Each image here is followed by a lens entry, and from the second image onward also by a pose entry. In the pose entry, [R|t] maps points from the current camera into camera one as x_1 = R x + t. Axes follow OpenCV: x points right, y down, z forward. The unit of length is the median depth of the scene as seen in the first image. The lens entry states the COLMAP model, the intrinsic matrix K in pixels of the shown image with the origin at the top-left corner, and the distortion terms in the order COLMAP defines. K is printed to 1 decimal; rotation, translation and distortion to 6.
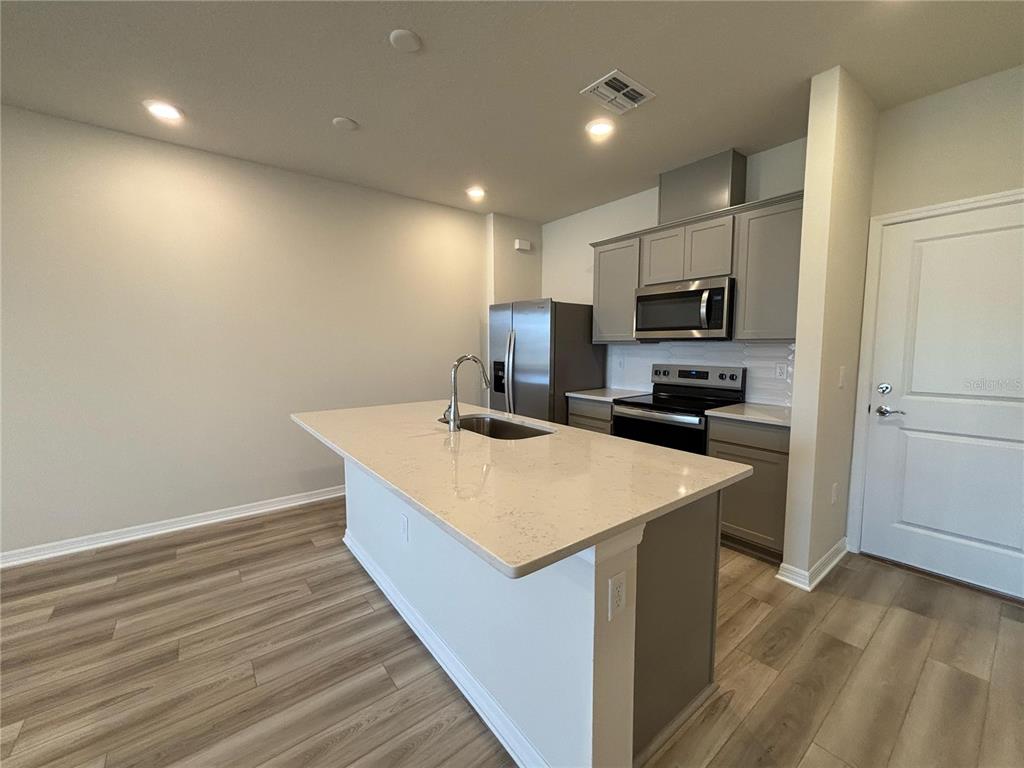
lens RADIAL K [[415.7, 0, 512.0], [0, 415.7, 384.0], [0, 0, 1]] dist [0.000441, 0.000339]
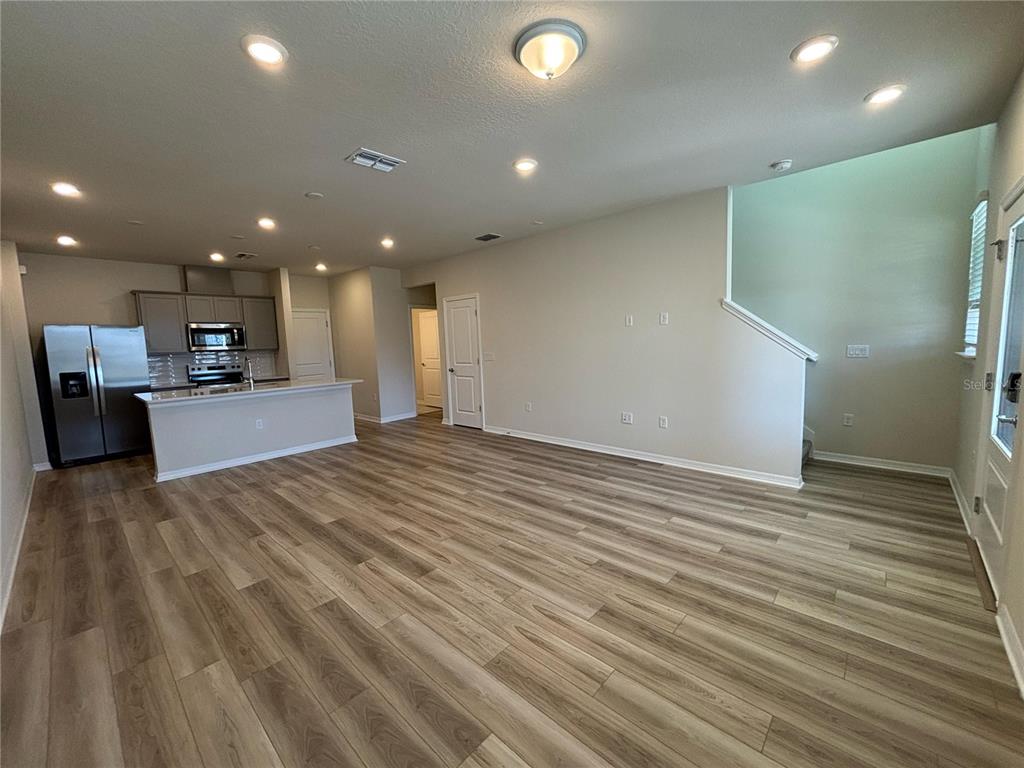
lens RADIAL K [[415.7, 0, 512.0], [0, 415.7, 384.0], [0, 0, 1]] dist [0.000441, 0.000339]
pose [[-0.162576, -0.095922, 0.982022, -2.002041], [0.129609, 0.984563, 0.117628, 0.003398], [-0.978146, 0.146402, -0.147634, -0.114176]]
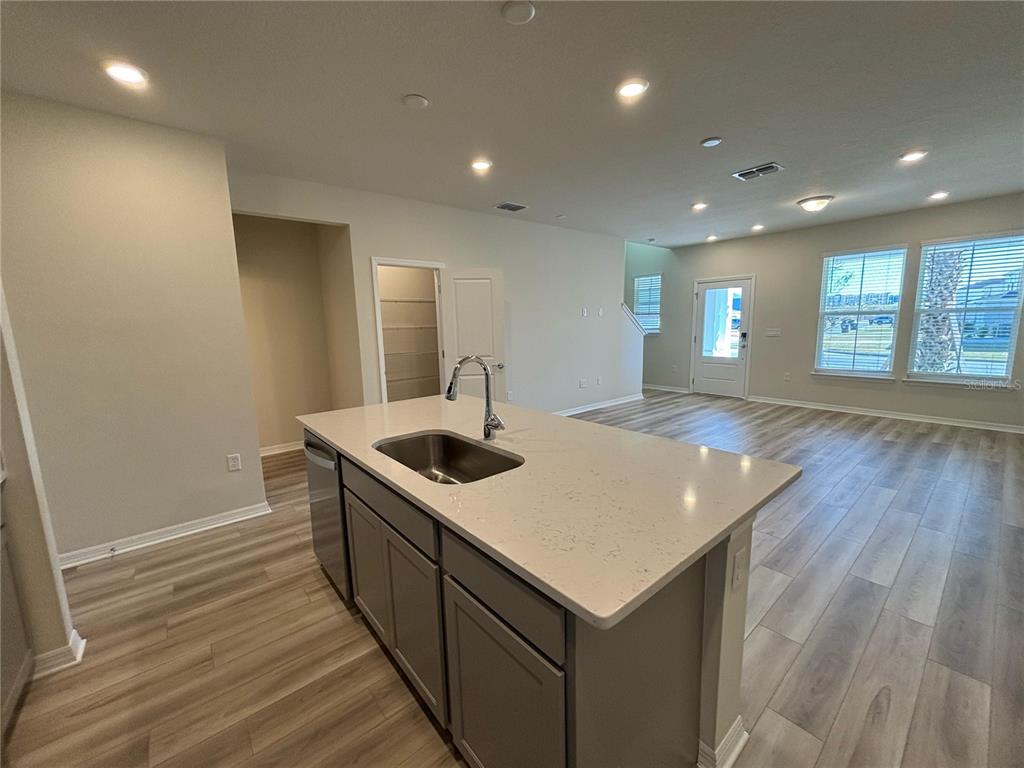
lens RADIAL K [[415.0, 0, 512.0], [0, 415.0, 384.0], [0, 0, 1]] dist [0.010869, -0.000435]
pose [[-0.998761, 0.033262, -0.037011, -0.115308], [0.023380, 0.970238, 0.241023, -0.153525], [0.043926, 0.239859, -0.969813, 1.306105]]
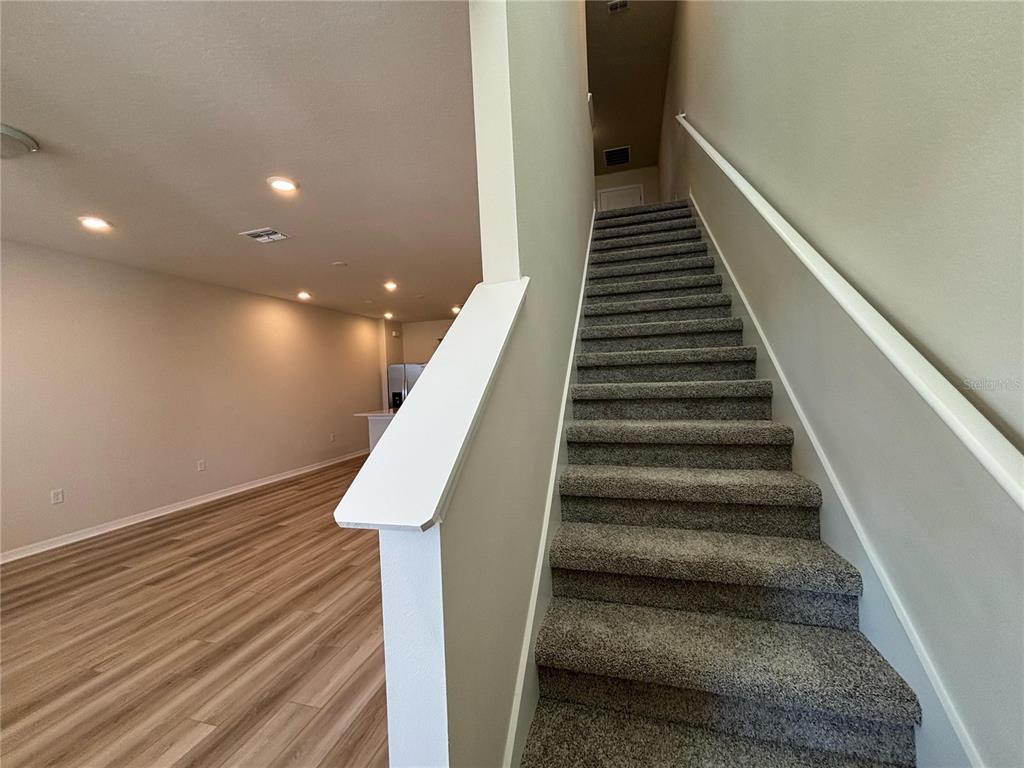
lens RADIAL K [[415.7, 0, 512.0], [0, 415.7, 384.0], [0, 0, 1]] dist [0.000441, 0.000339]
pose [[0.809890, -0.037588, 0.585376, -1.057823], [0.091579, 0.993810, -0.062889, 0.118278], [-0.579389, 0.104541, 0.808319, -1.361641]]
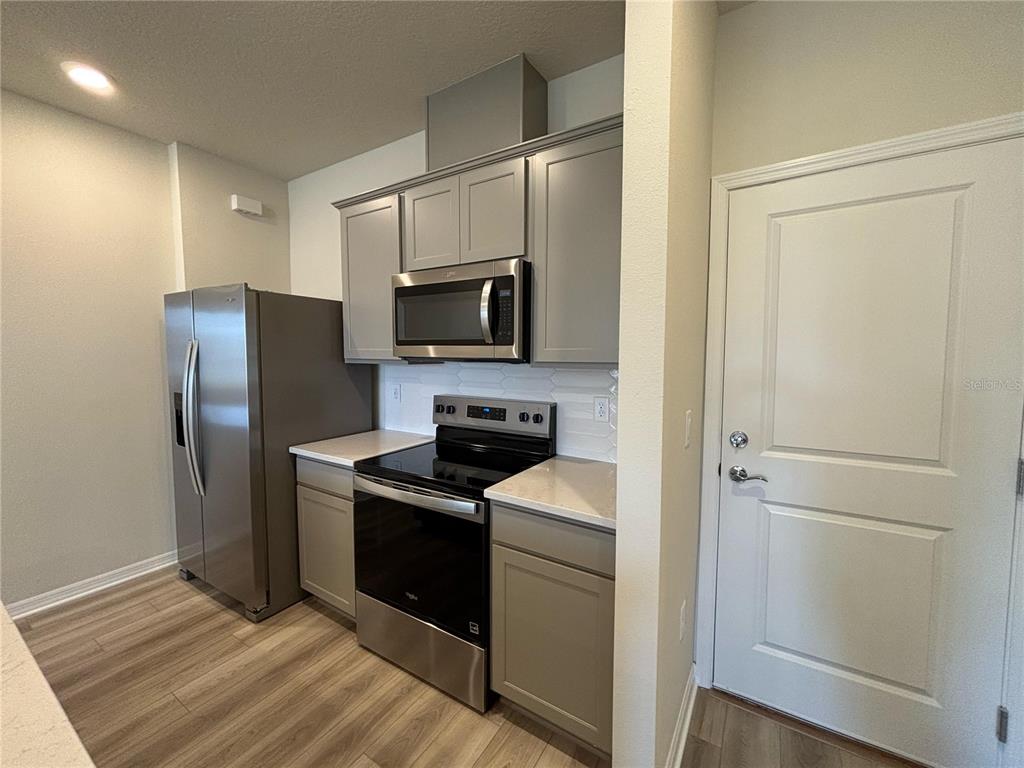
lens RADIAL K [[415.0, 0, 512.0], [0, 415.0, 384.0], [0, 0, 1]] dist [0.010869, -0.000435]
pose [[0.941326, -0.019797, 0.336918, 0.283431], [0.026754, 0.999514, -0.016019, -0.062680], [-0.336437, 0.024093, 0.941398, 0.413325]]
